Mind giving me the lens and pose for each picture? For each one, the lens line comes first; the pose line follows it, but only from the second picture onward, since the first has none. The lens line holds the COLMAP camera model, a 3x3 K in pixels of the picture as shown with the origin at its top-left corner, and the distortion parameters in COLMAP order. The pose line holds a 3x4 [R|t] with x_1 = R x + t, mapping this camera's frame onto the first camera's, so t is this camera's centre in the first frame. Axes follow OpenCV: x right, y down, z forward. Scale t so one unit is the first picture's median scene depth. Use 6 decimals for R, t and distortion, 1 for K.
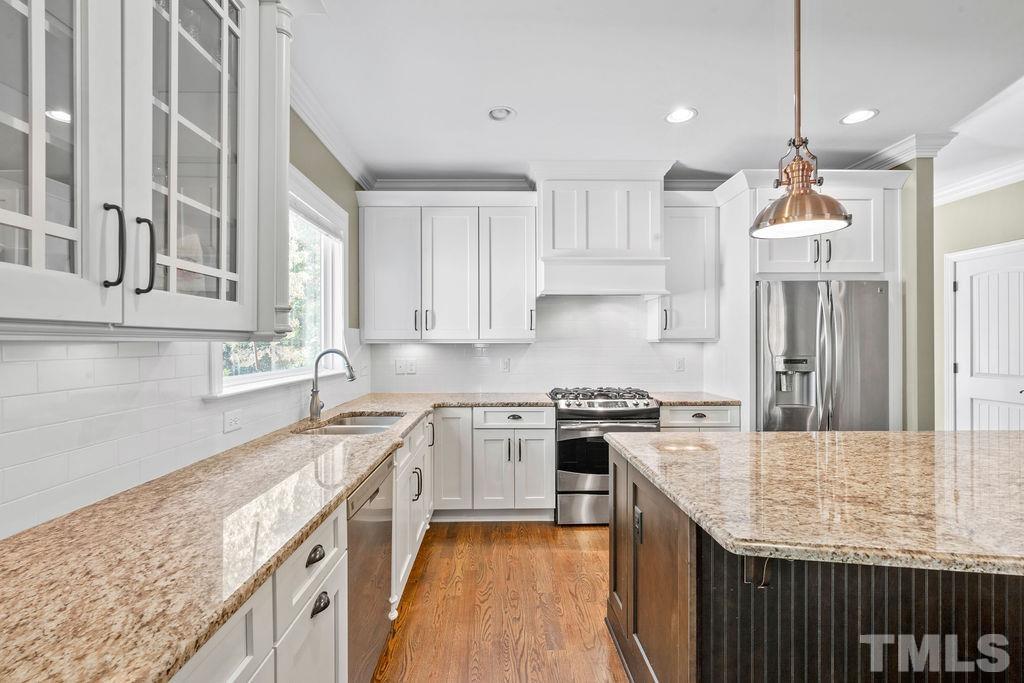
lens RADIAL K [[461.7, 0, 495.0], [0, 461.7, 341.8], [0, 0, 1]] dist [-0.005776, 0.001821]
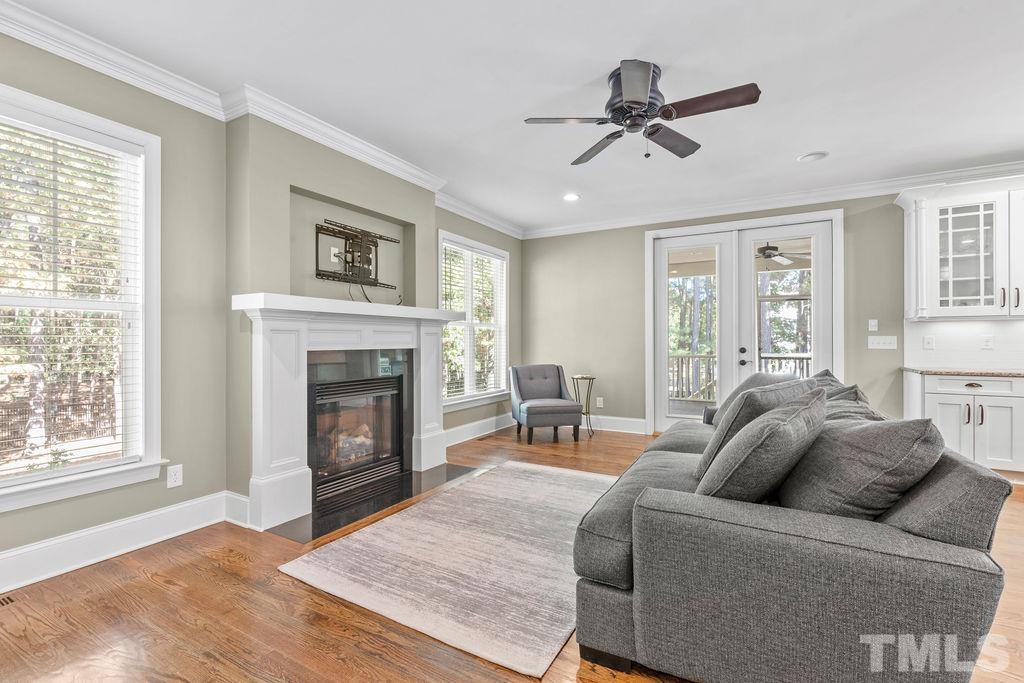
lens RADIAL K [[461.7, 0, 509.4], [0, 461.7, 338.3], [0, 0, 1]] dist [-0.005776, 0.001821]
pose [[-0.508215, -0.001902, -0.861228, 1.419357], [0.002989, 0.999988, -0.003972, 0.048933], [0.861225, -0.004593, -0.508204, -0.216410]]
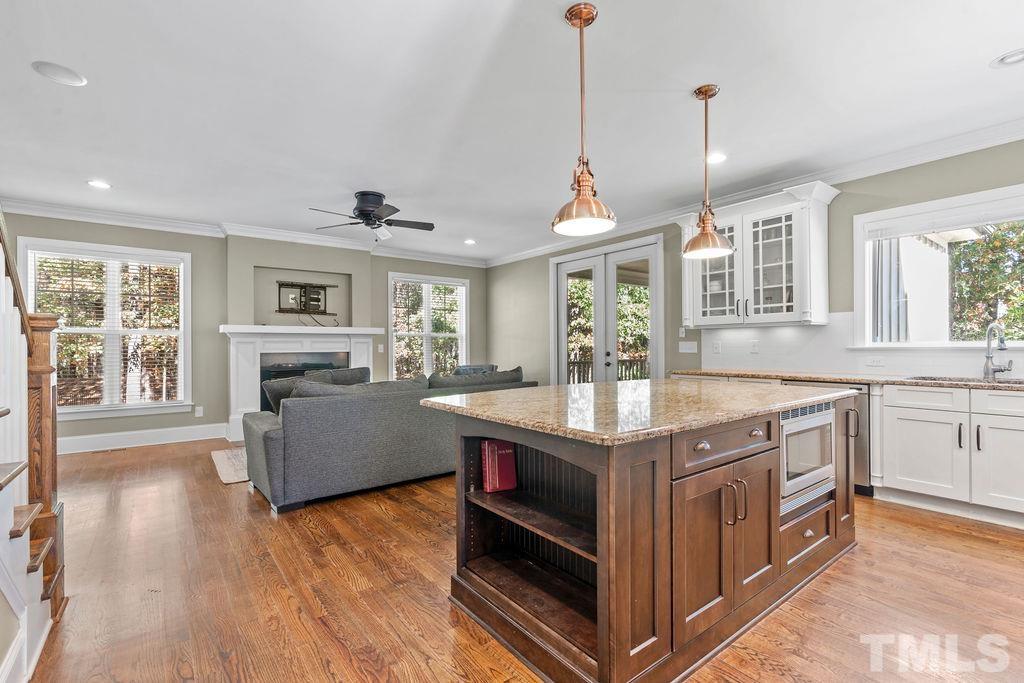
lens RADIAL K [[461.7, 0, 505.4], [0, 461.7, 344.2], [0, 0, 1]] dist [-0.005776, 0.001821]
pose [[-0.801211, 0.002624, -0.598376, 1.128176], [0.007225, 0.999960, -0.005289, 0.052315], [0.598339, -0.008561, -0.801198, 0.941152]]
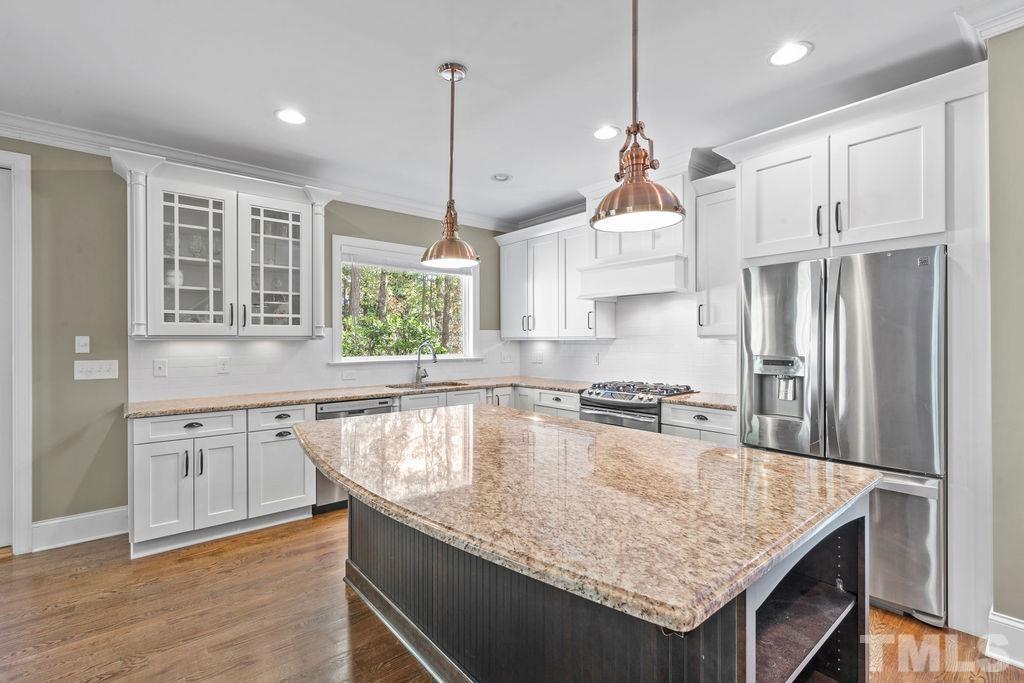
lens RADIAL K [[461.7, 0, 501.3], [0, 461.7, 340.7], [0, 0, 1]] dist [-0.005776, 0.001821]
pose [[0.630217, -0.000151, -0.776419, 0.924059], [0.003541, 0.999990, 0.002681, 0.000351], [0.776411, -0.004439, 0.630211, 0.094170]]
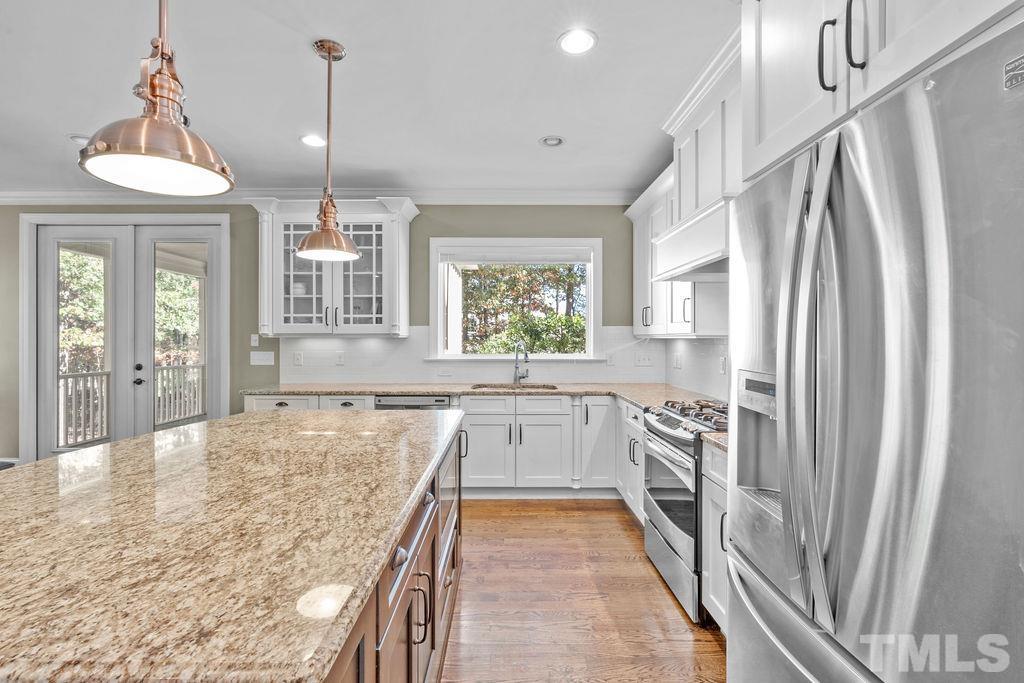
lens RADIAL K [[461.7, 0, 502.0], [0, 461.7, 336.8], [0, 0, 1]] dist [-0.005776, 0.001821]
pose [[-0.008330, -0.003233, -0.999960, 0.985220], [0.000683, 0.999995, -0.003239, 0.002881], [0.999965, -0.000710, -0.008328, 0.740069]]
